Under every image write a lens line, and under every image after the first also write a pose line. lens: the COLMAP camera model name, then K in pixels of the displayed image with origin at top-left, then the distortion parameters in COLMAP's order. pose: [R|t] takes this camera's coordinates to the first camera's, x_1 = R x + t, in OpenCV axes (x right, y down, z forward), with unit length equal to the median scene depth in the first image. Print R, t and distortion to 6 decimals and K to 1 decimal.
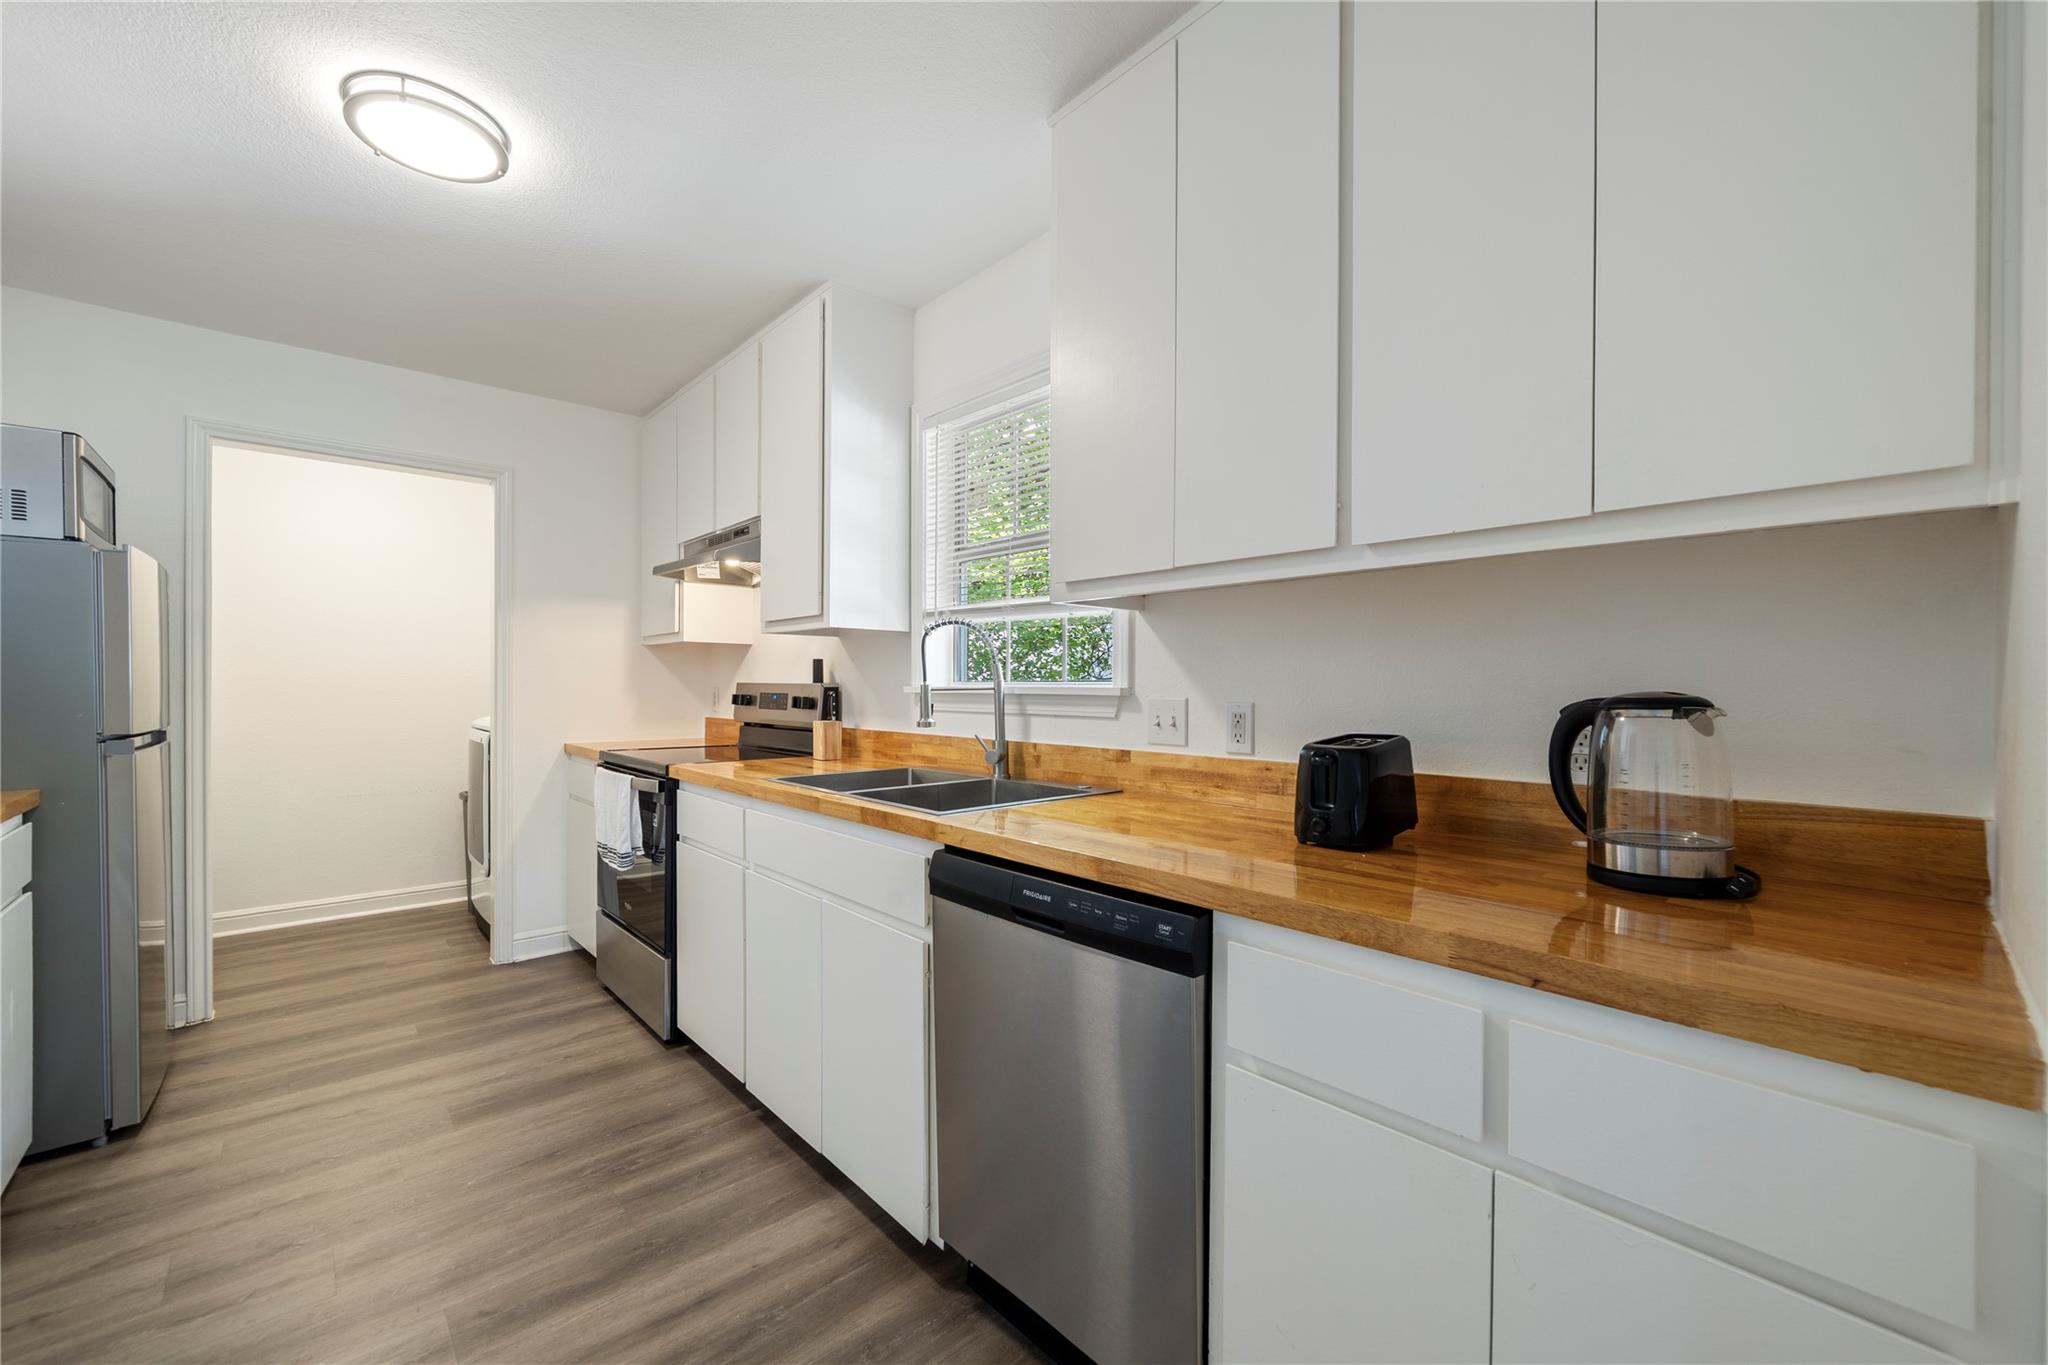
lens RADIAL K [[812.9, 0, 1028.4], [0, 812.9, 685.0], [0, 0, 1]] dist [-0.001892, 0.000118]
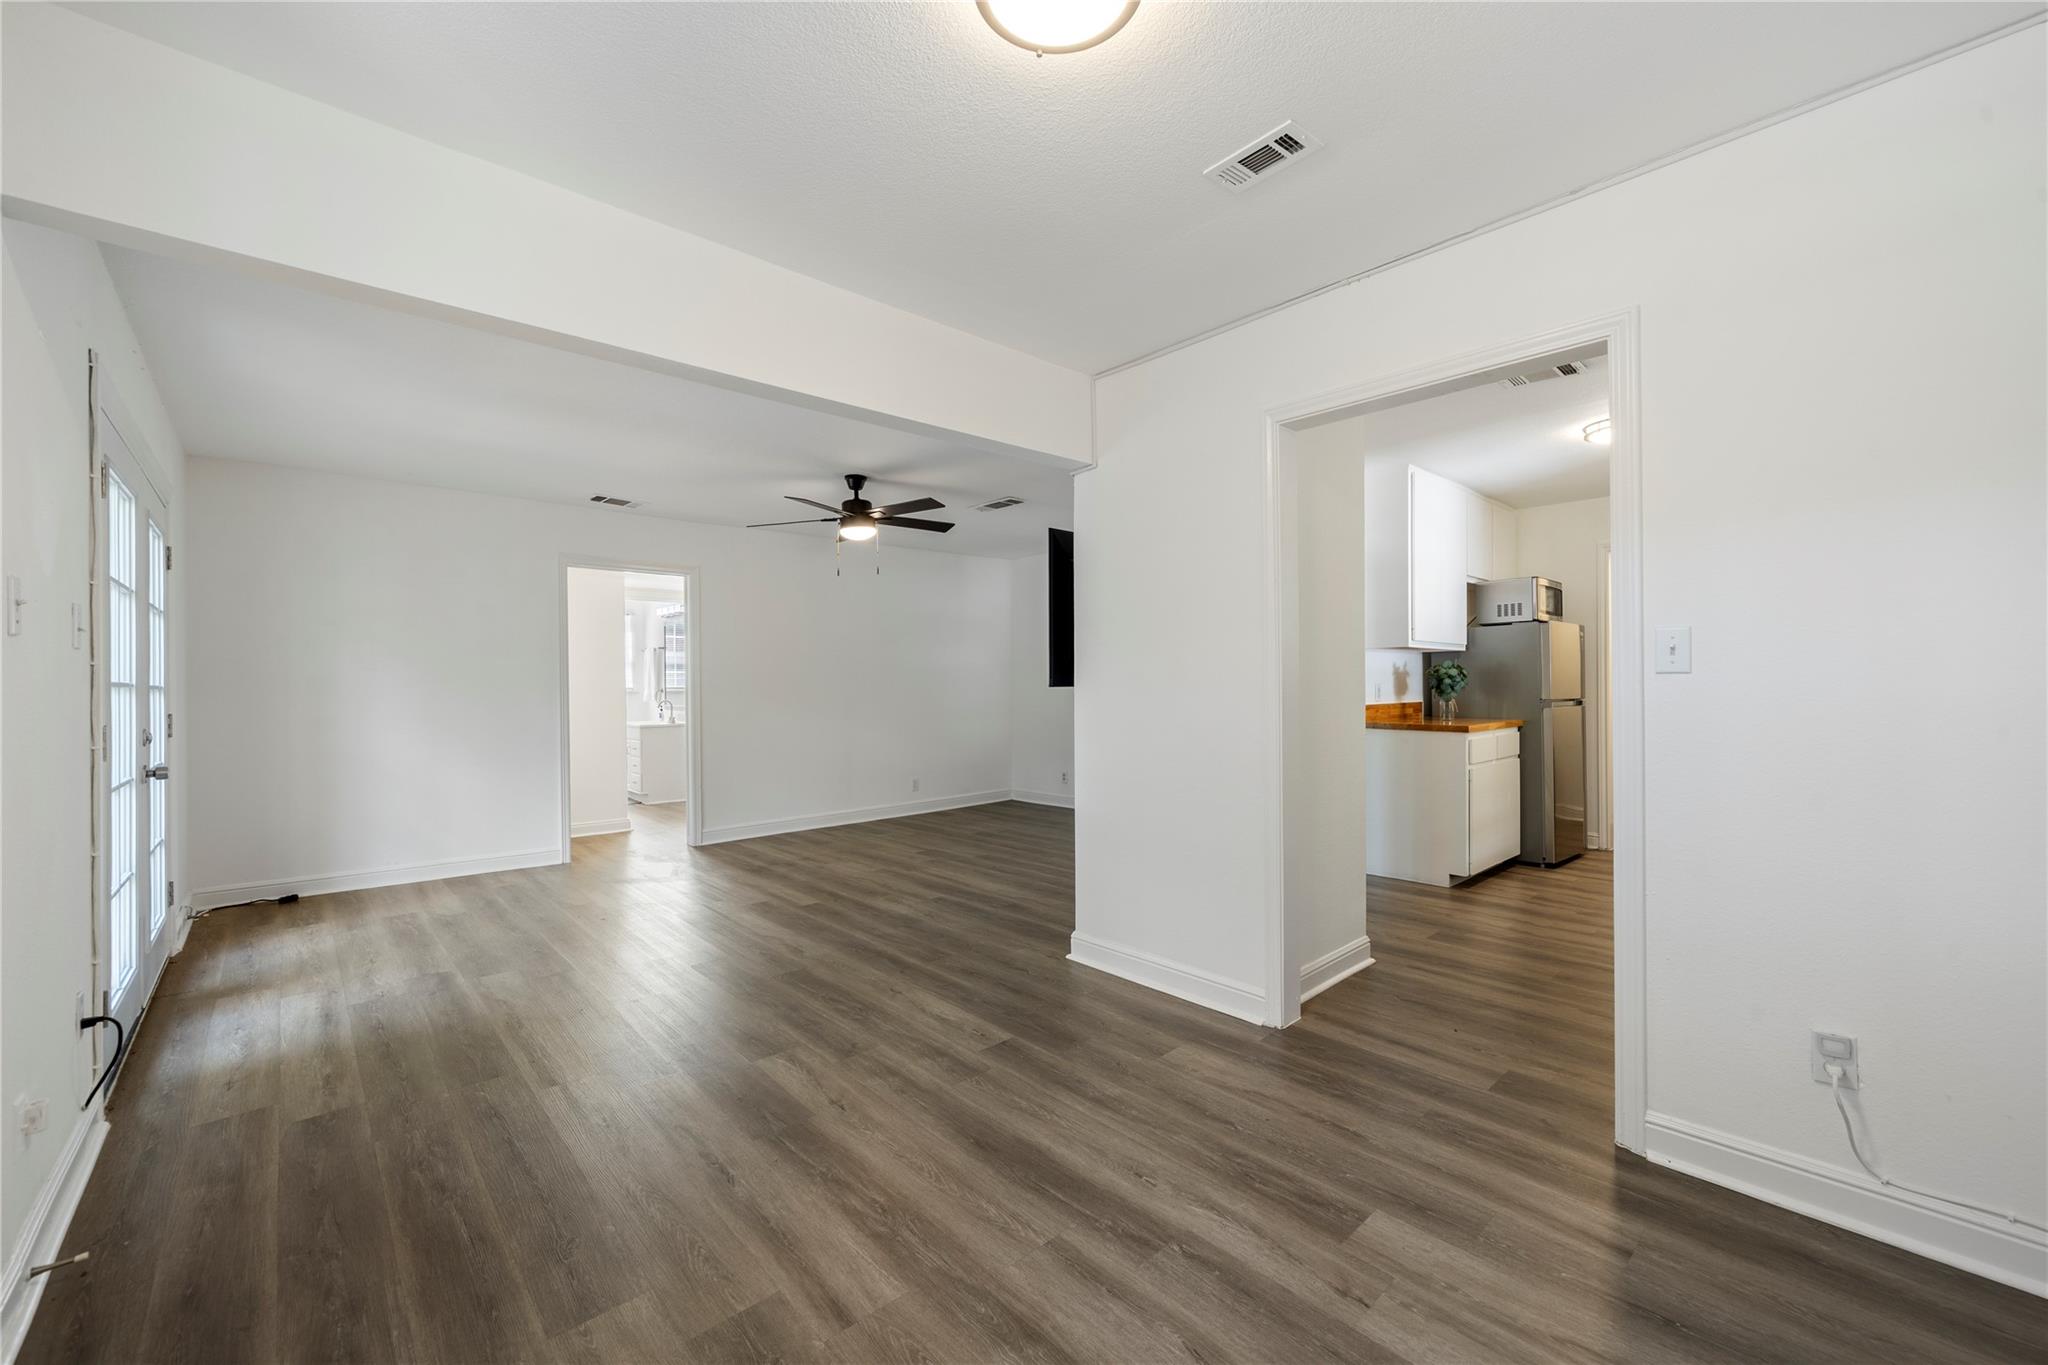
lens RADIAL K [[812.9, 0, 1028.4], [0, 812.9, 685.0], [0, 0, 1]] dist [-0.001892, 0.000118]
pose [[-0.001122, -0.003901, -0.999992, 1.059082], [0.009492, 0.999947, -0.003912, 0.010004], [0.999954, -0.009497, -0.001085, -0.446880]]
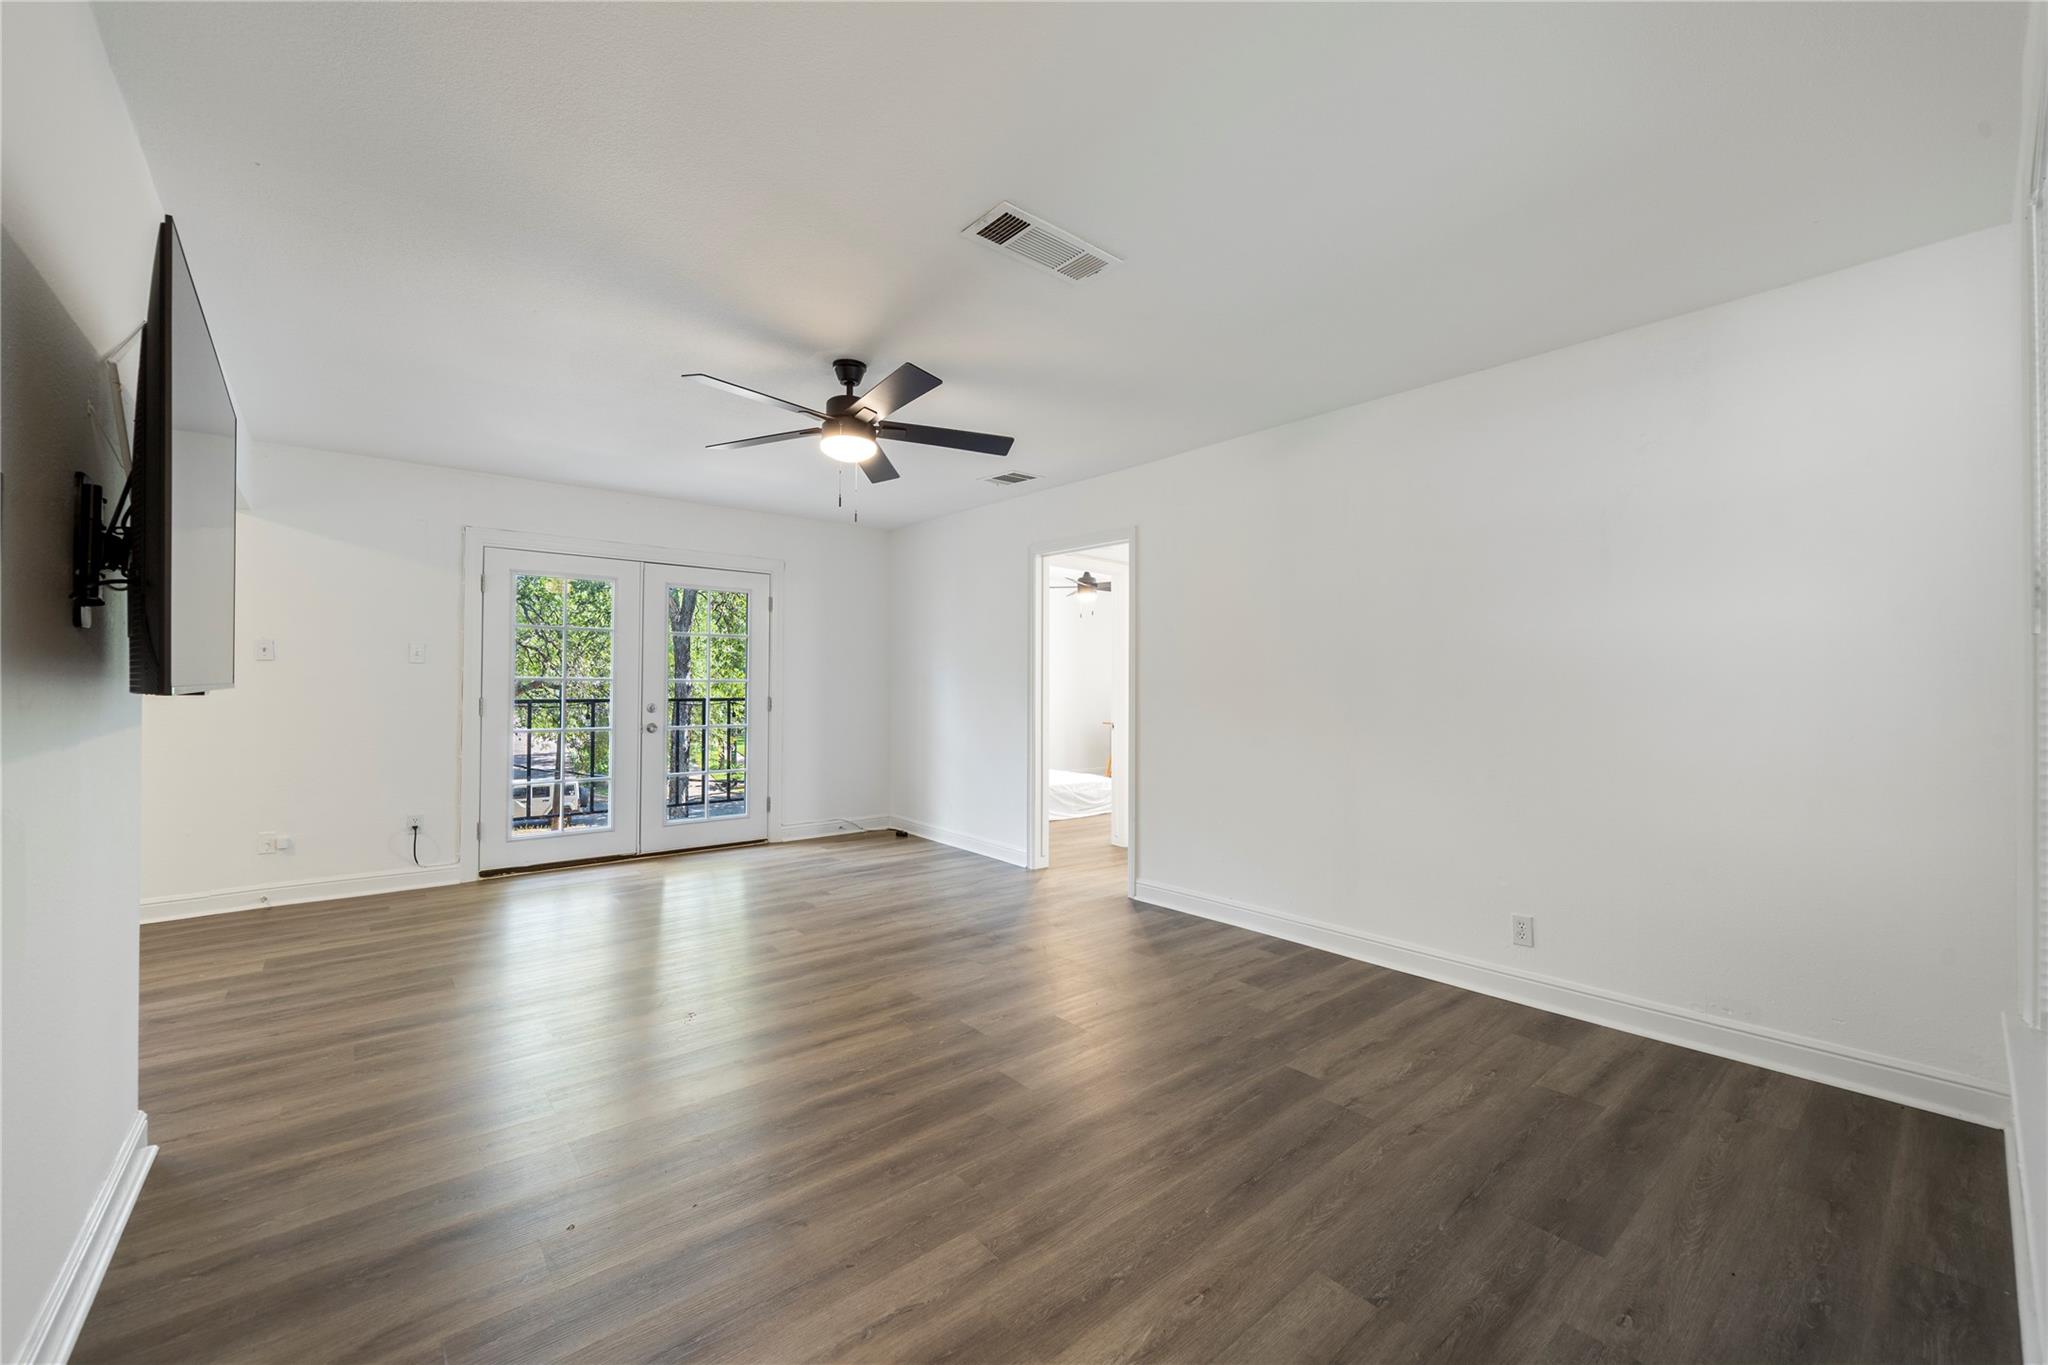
lens RADIAL K [[801.1, 0, 1024.0], [0, 801.1, 682.5], [0, 0, 1]] dist [-0.001290, -0.000094]
pose [[-0.998943, -0.009209, 0.045043, -1.175289], [-0.009404, 0.999947, -0.004103, -0.001427], [-0.045003, -0.004522, -0.998977, 0.355205]]
